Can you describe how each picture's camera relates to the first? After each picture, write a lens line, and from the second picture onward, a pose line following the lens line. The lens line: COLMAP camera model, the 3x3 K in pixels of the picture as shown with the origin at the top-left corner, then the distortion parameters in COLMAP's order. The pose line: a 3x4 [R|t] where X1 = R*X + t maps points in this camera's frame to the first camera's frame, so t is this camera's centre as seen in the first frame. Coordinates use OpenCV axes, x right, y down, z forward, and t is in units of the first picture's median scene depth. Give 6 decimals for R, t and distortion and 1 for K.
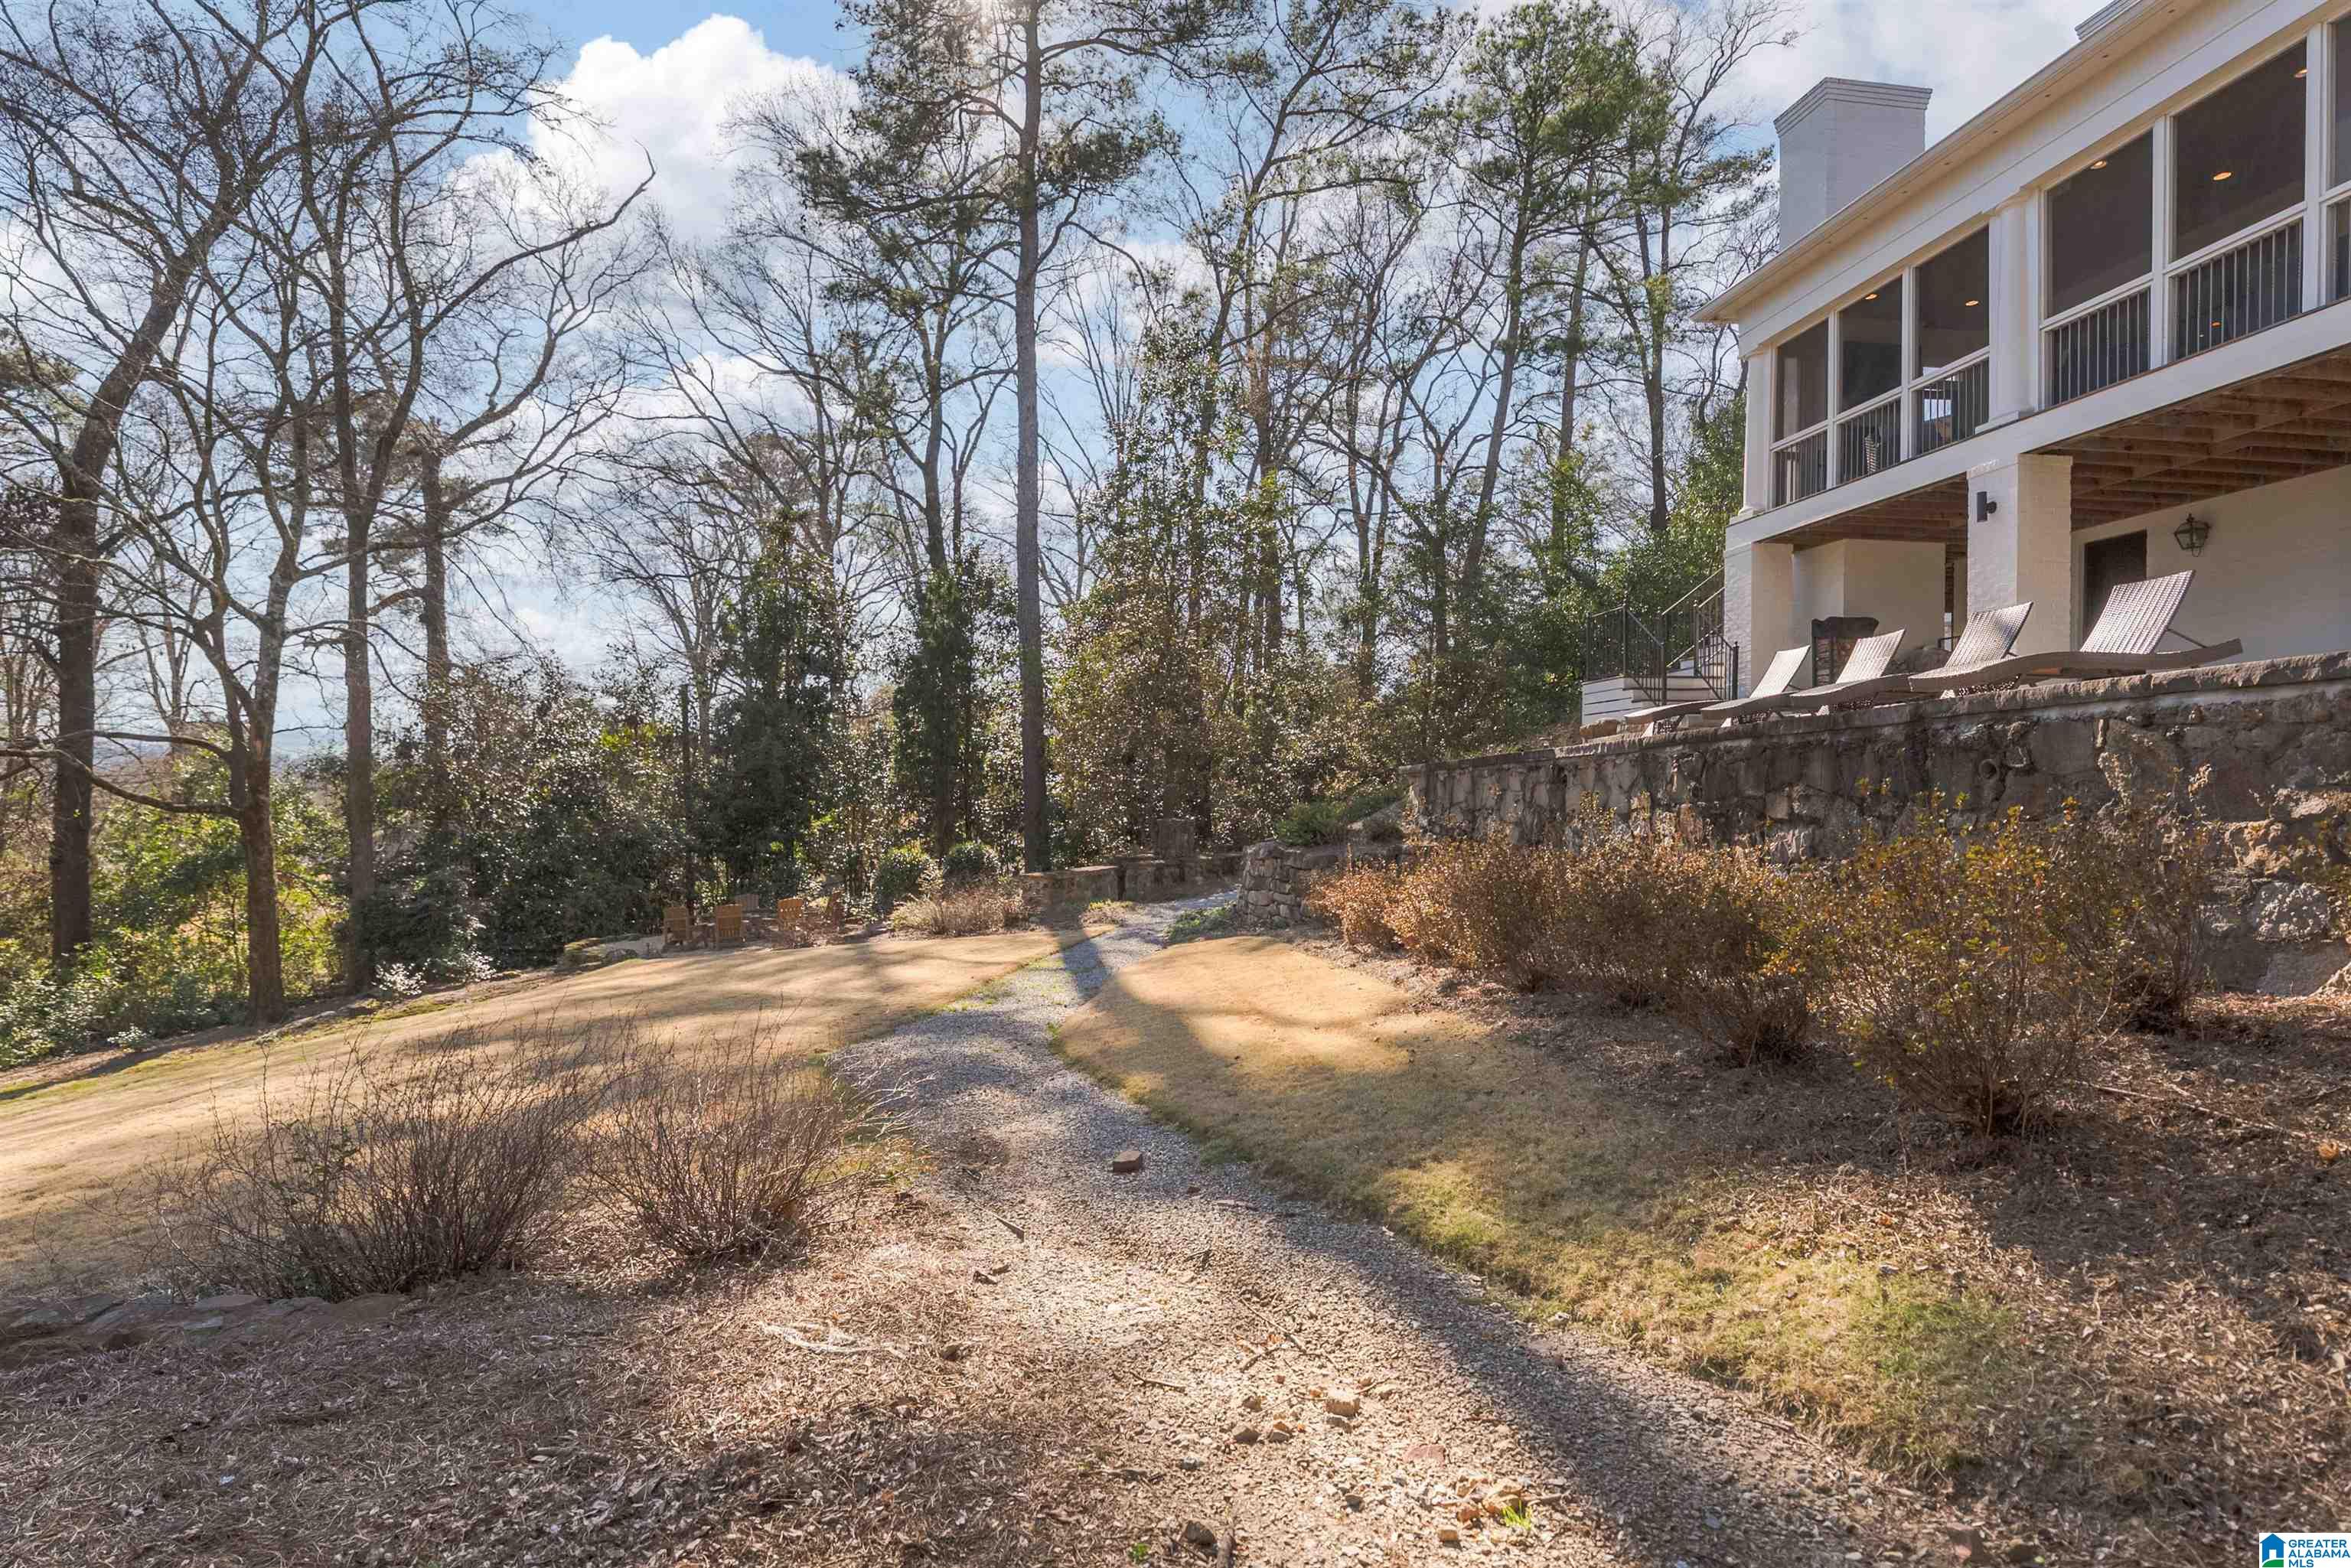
lens RADIAL K [[1161.2, 0, 1182.6], [0, 1161.2, 786.3], [0, 0, 1]] dist [0.003704, -0.001822]
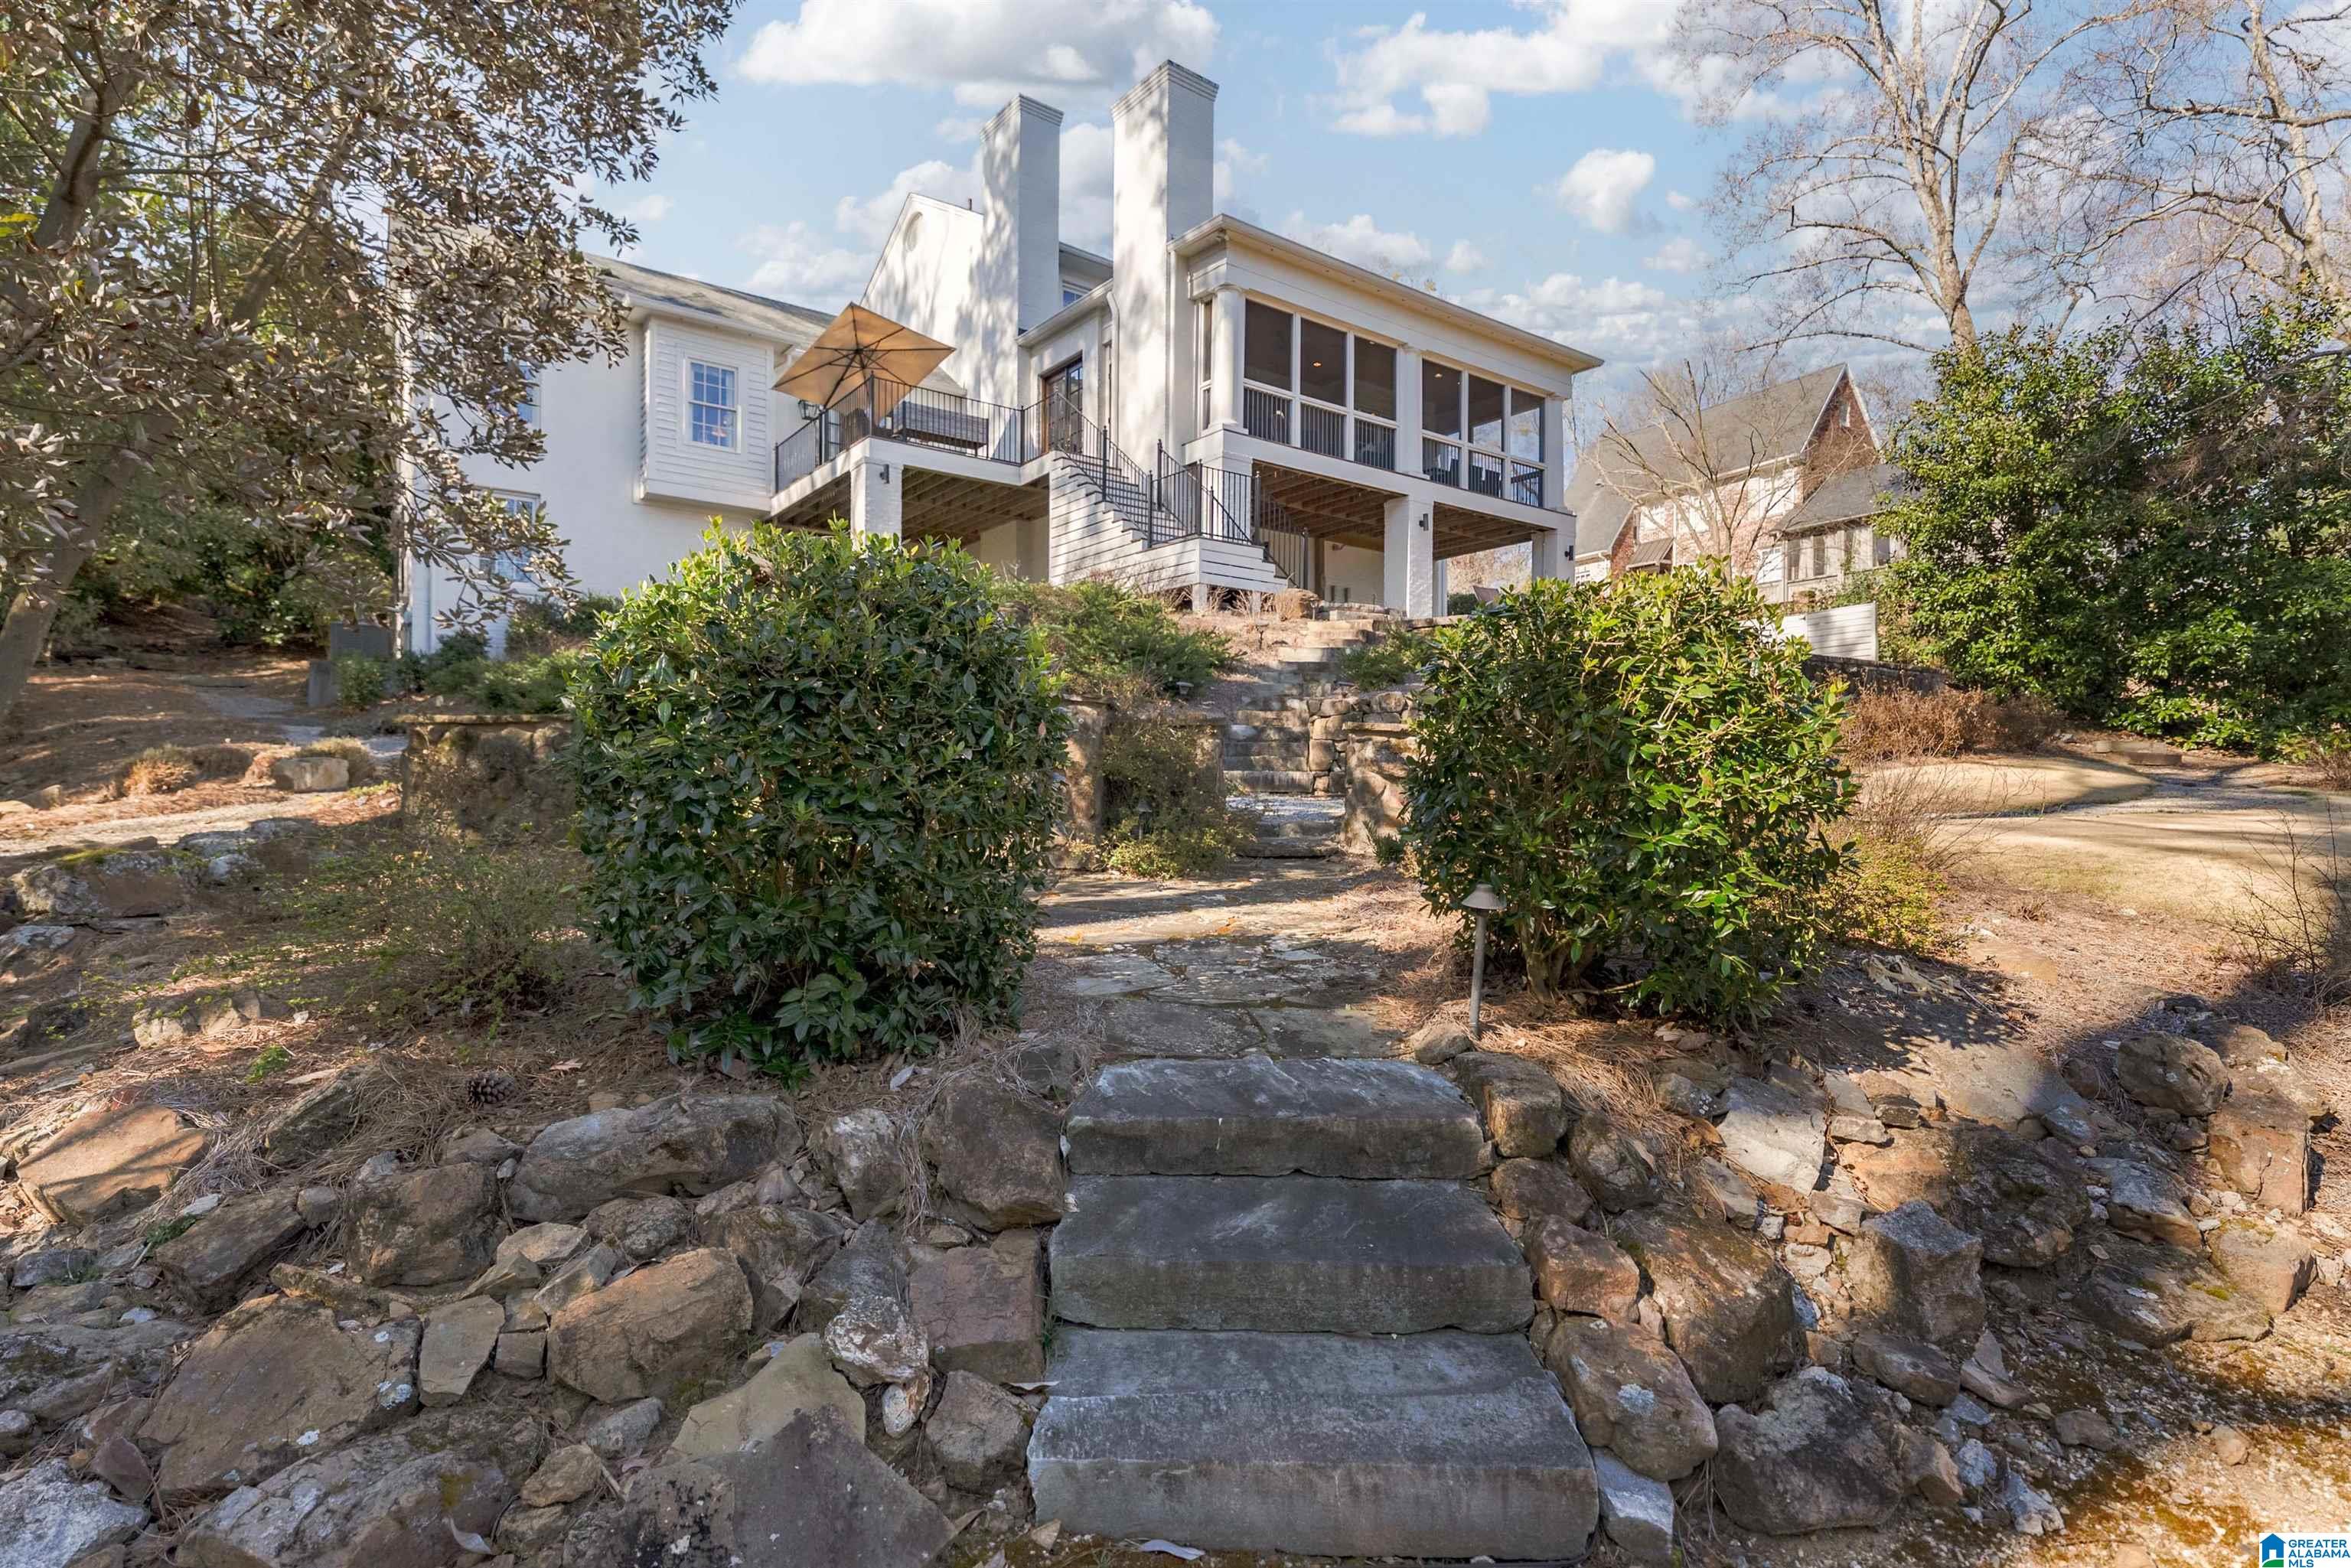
lens RADIAL K [[1161.2, 0, 1177.9], [0, 1161.2, 794.3], [0, 0, 1]] dist [0.003704, -0.001822]
pose [[-0.478174, -0.011142, 0.878194, -0.640461], [-0.013073, 0.999899, 0.005568, 0.156253], [-0.878168, -0.008818, -0.478272, 2.077662]]
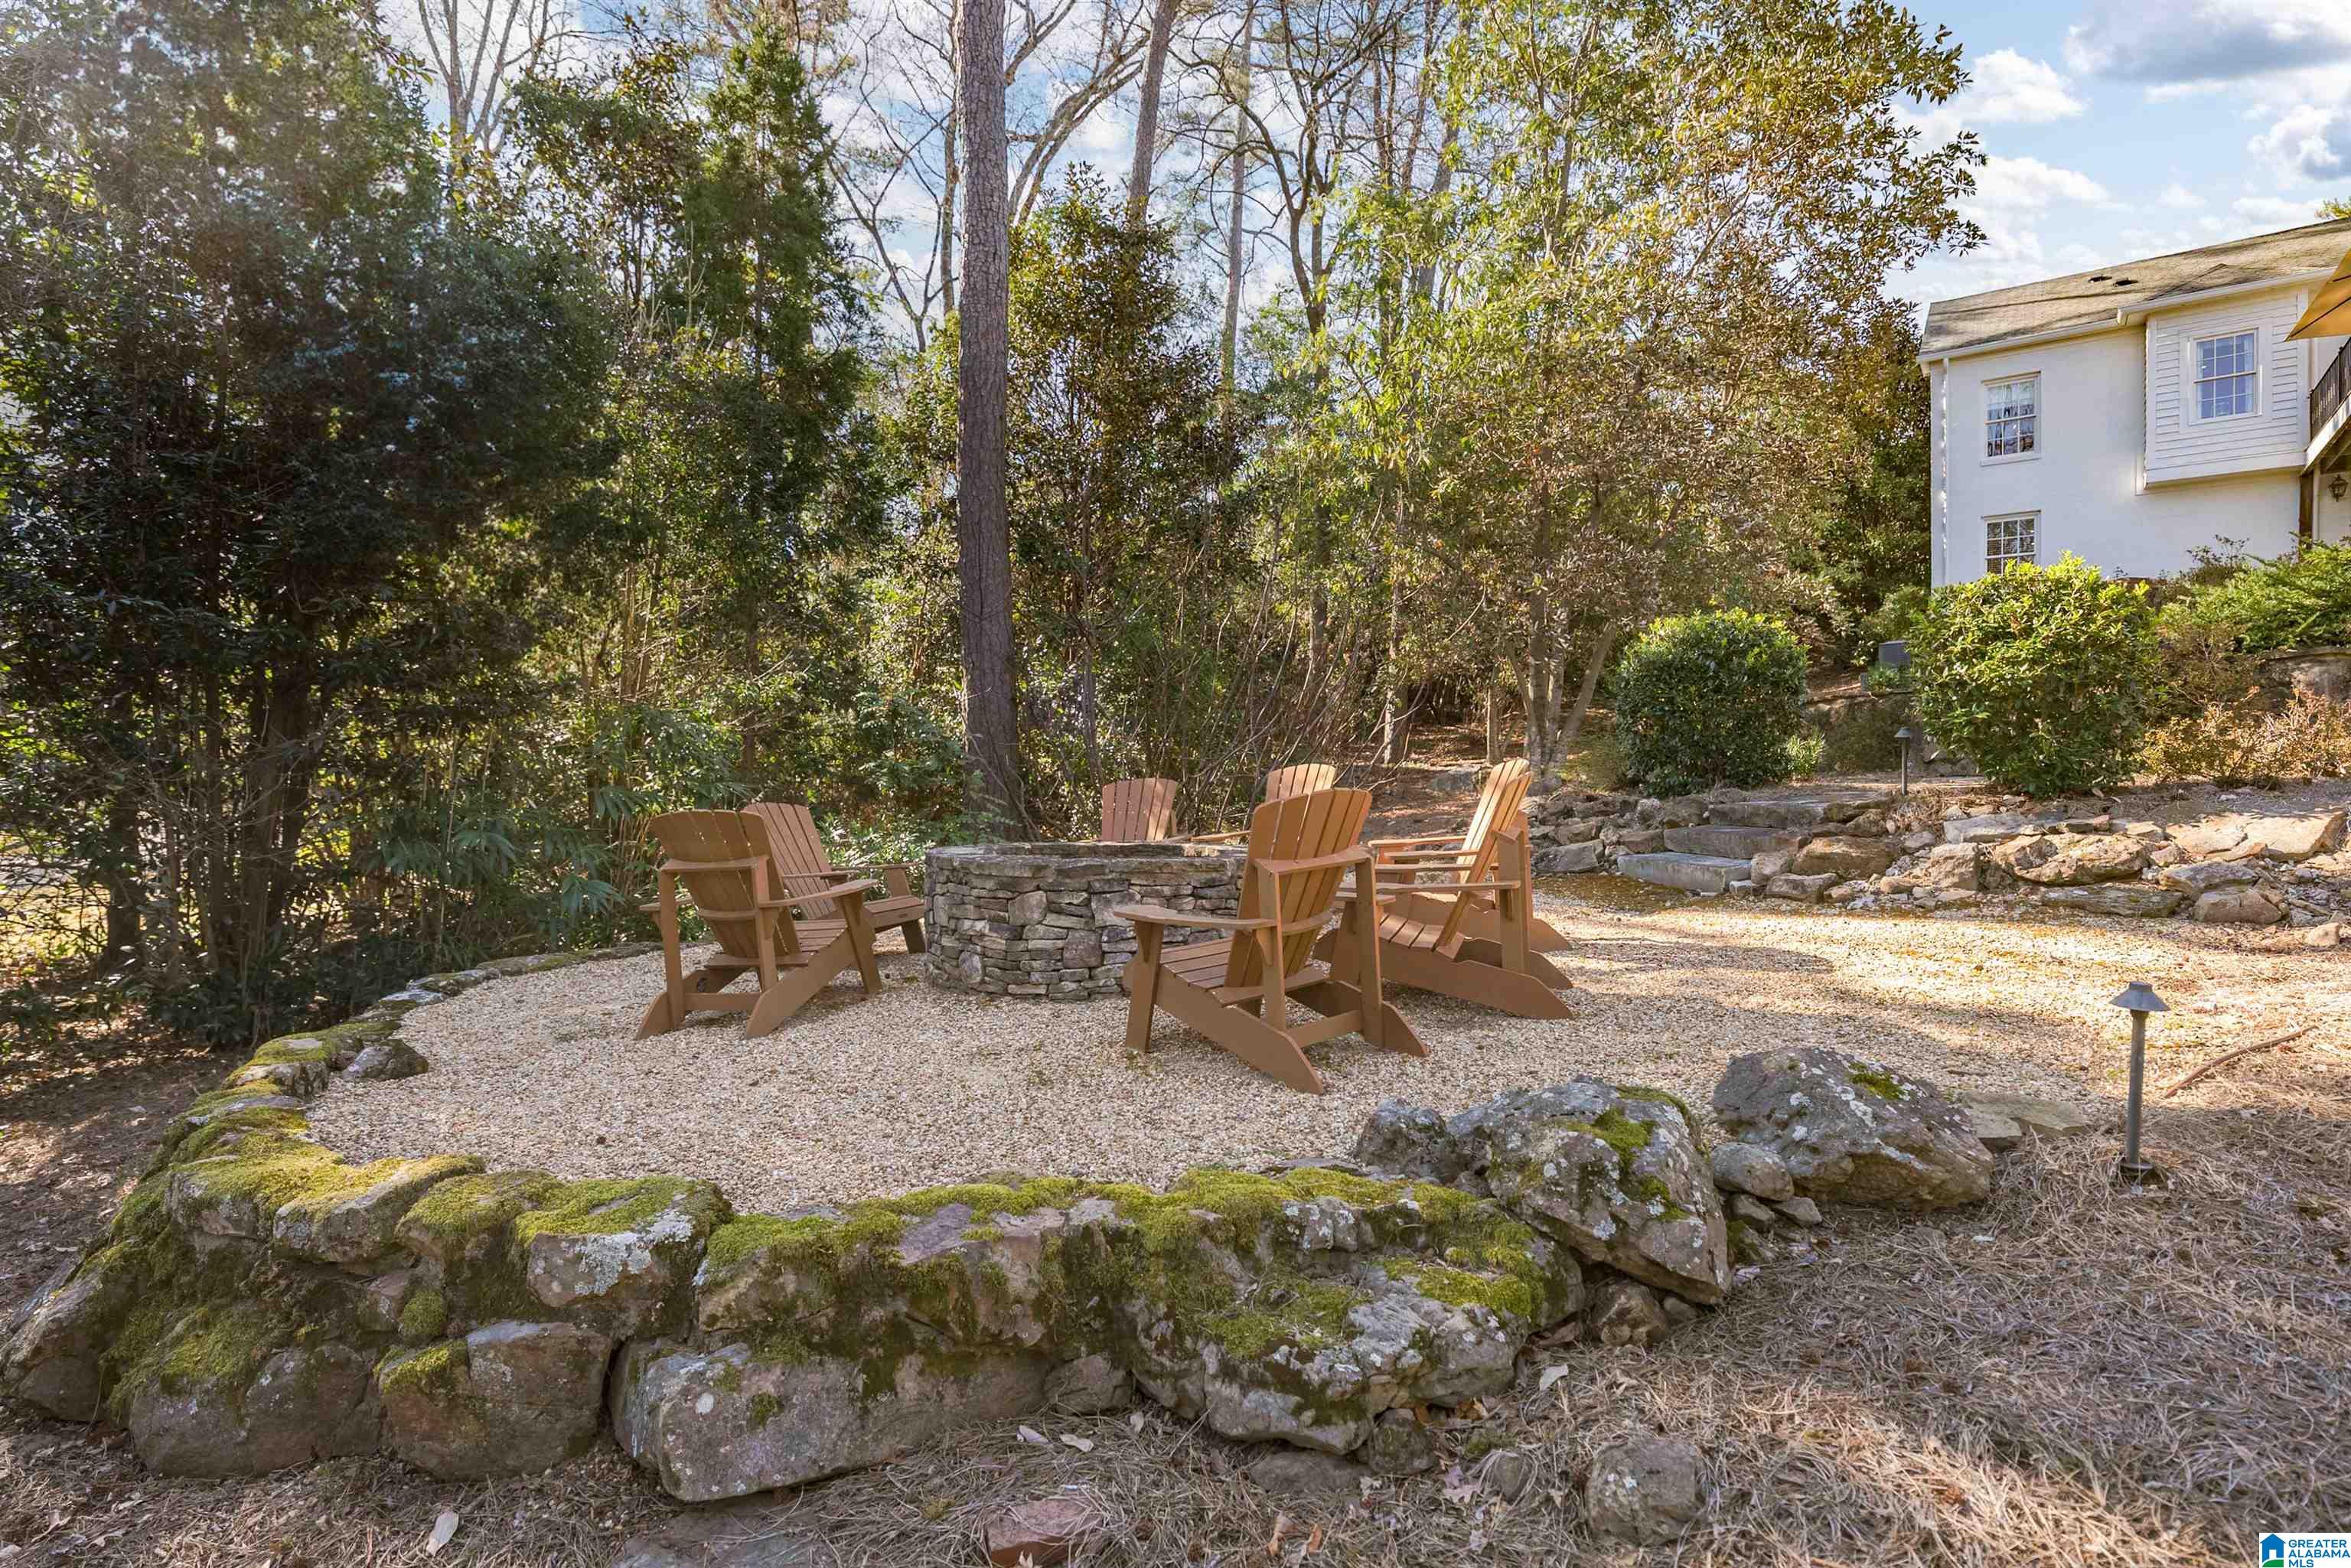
lens RADIAL K [[1161.2, 0, 1176.0], [0, 1161.2, 780.0], [0, 0, 1]] dist [0.003704, -0.001822]
pose [[0.701355, 0.006185, 0.712785, -1.105903], [-0.004205, 0.999981, -0.004539, 0.208317], [-0.712799, 0.000186, 0.701368, 1.755672]]
